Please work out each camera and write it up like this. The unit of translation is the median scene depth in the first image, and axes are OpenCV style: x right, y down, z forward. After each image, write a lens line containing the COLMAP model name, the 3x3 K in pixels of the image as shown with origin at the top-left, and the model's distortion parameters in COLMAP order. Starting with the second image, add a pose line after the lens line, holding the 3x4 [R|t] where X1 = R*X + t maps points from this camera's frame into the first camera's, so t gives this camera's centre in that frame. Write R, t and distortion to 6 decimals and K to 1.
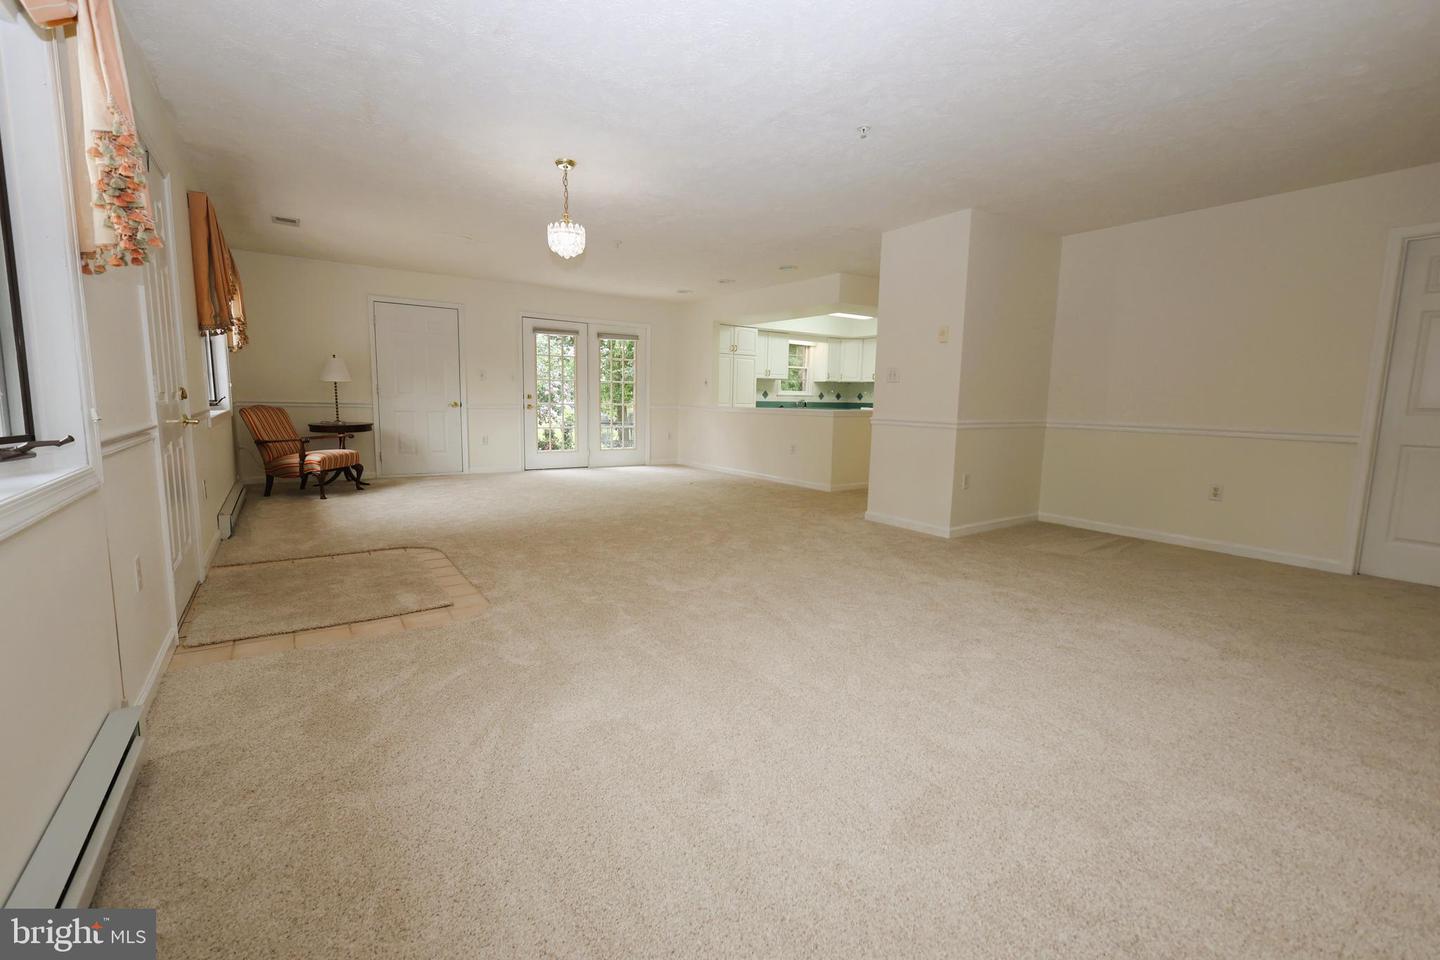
lens RADIAL K [[628.1, 0, 710.3], [0, 628.1, 474.8], [0, 0, 1]] dist [0.060463, -0.000010]
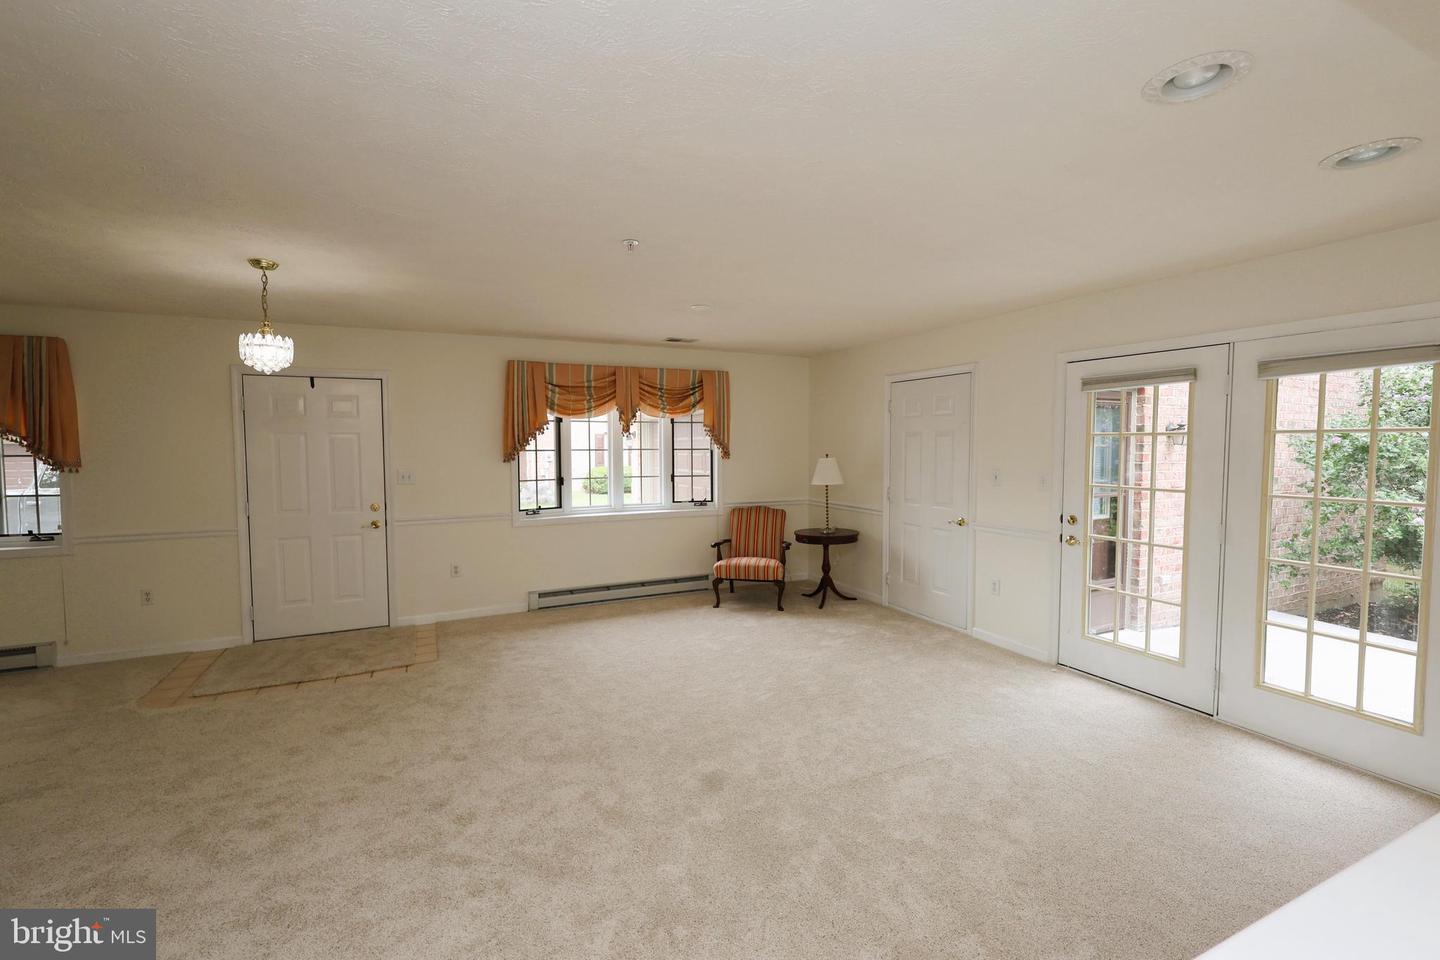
lens RADIAL K [[624.9, 0, 720.0], [0, 624.9, 480.0], [0, 0, 1]] dist [0.031473, 0.000245]
pose [[-0.140126, 0.043349, -0.989184, 0.250949], [-0.121387, 0.990753, 0.060613, -0.161798], [0.982665, 0.128567, -0.133568, 0.848570]]
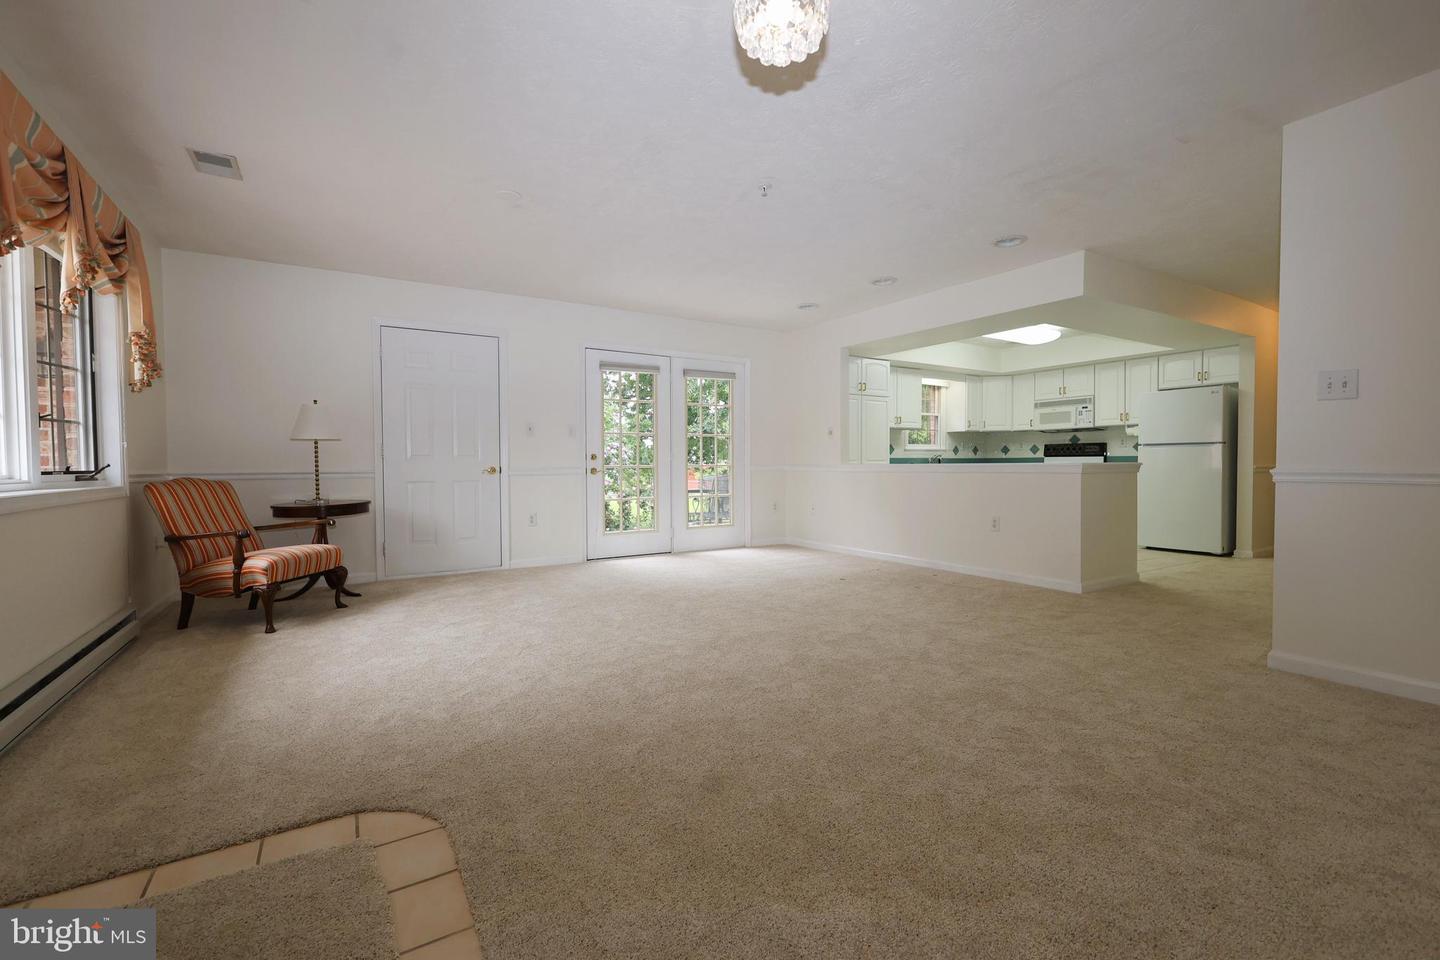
lens RADIAL K [[624.9, 0, 720.0], [0, 624.9, 480.0], [0, 0, 1]] dist [0.031473, 0.000245]
pose [[0.999080, -0.023541, -0.035835, -0.126497], [0.019988, 0.995134, -0.096481, -0.028348], [0.037932, 0.095676, 0.994689, 0.322327]]
